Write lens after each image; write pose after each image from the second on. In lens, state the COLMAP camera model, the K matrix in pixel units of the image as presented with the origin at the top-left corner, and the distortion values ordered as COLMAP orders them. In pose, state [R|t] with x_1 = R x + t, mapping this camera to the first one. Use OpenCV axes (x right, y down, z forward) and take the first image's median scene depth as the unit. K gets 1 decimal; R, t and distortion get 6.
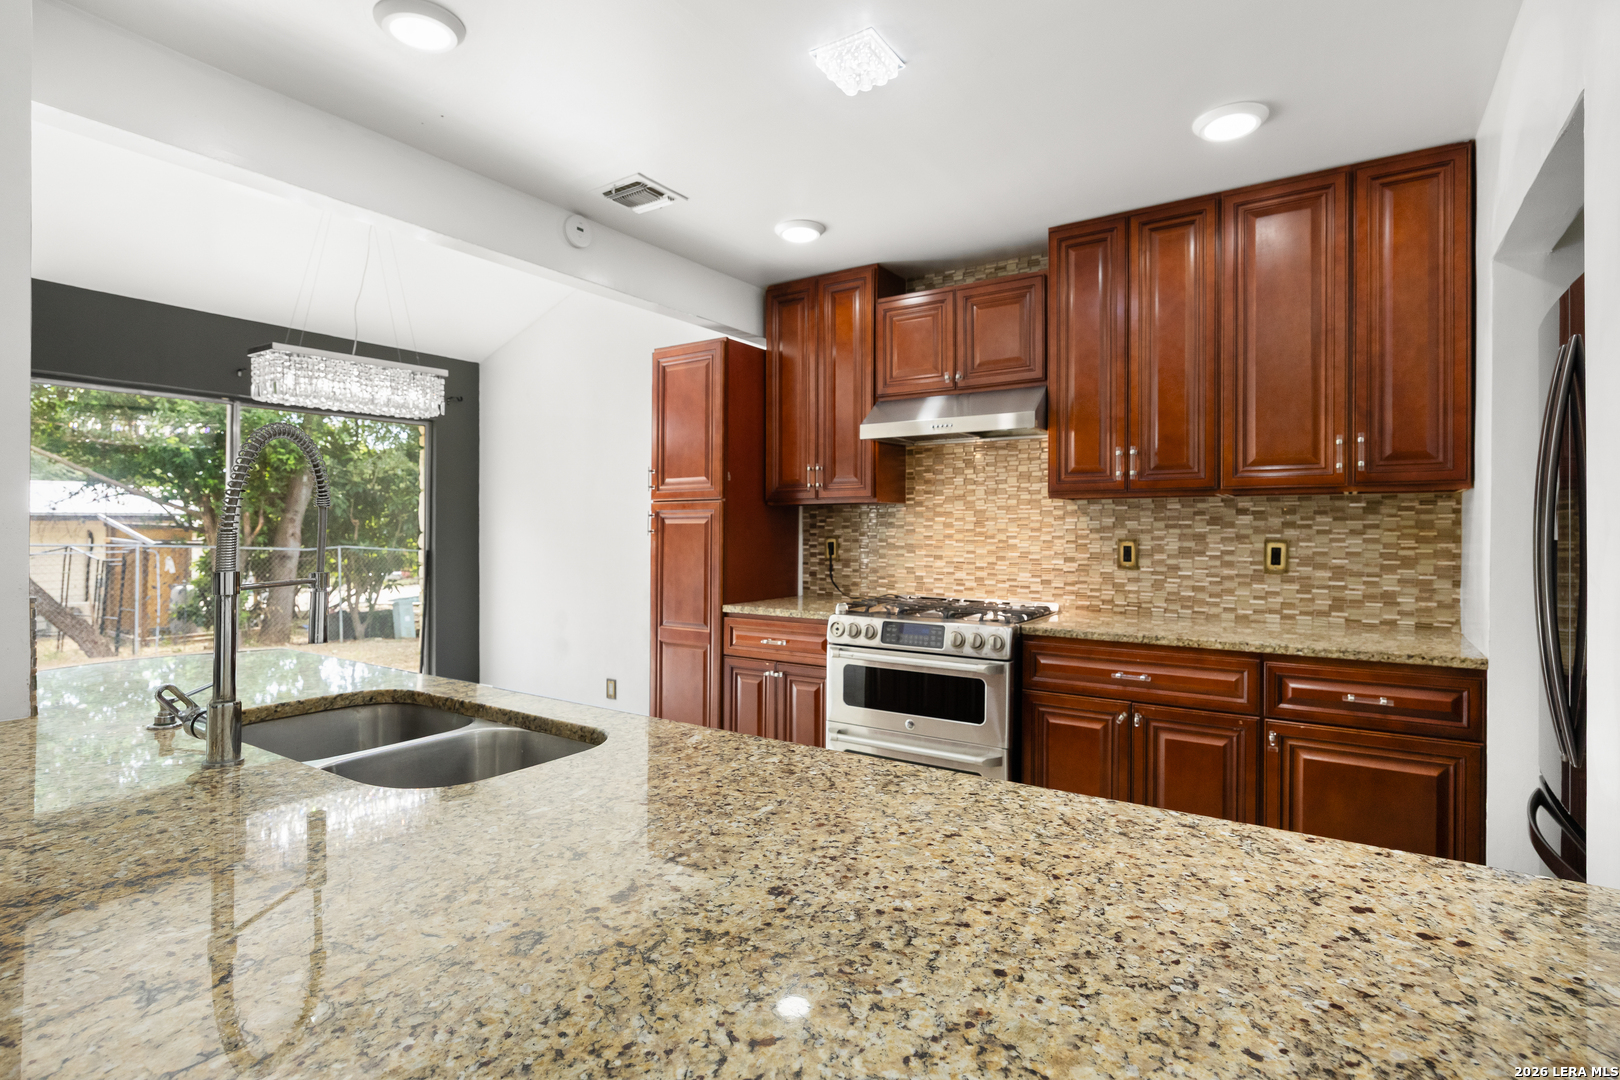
lens RADIAL K [[806.2, 0, 778.3], [0, 806.2, 535.6], [0, 0, 1]] dist [-0.011275, 0.000802]
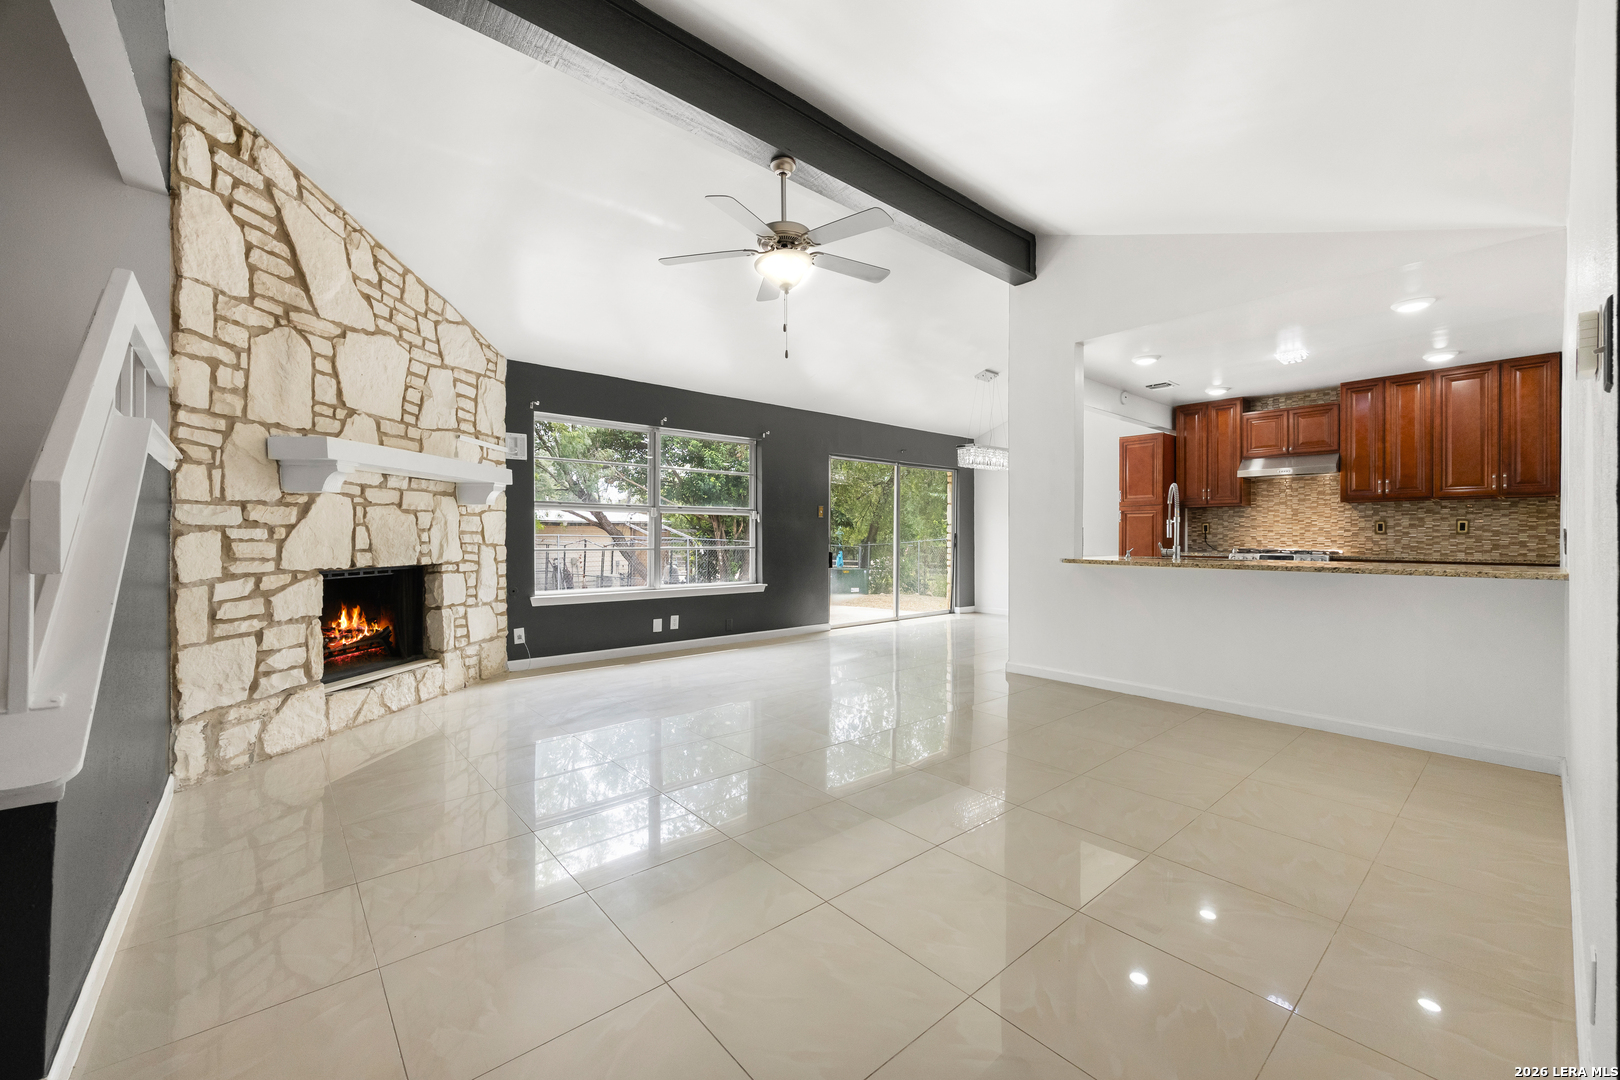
lens RADIAL K [[633.9, 0, 817.7], [0, 633.9, 539.3], [0, 0, 1]] dist [0.000690, -0.001242]
pose [[0.969456, 0.003468, -0.245241, -0.615530], [-0.004911, 0.999974, -0.005269, 0.070076], [0.245217, 0.006312, 0.969448, -1.028725]]
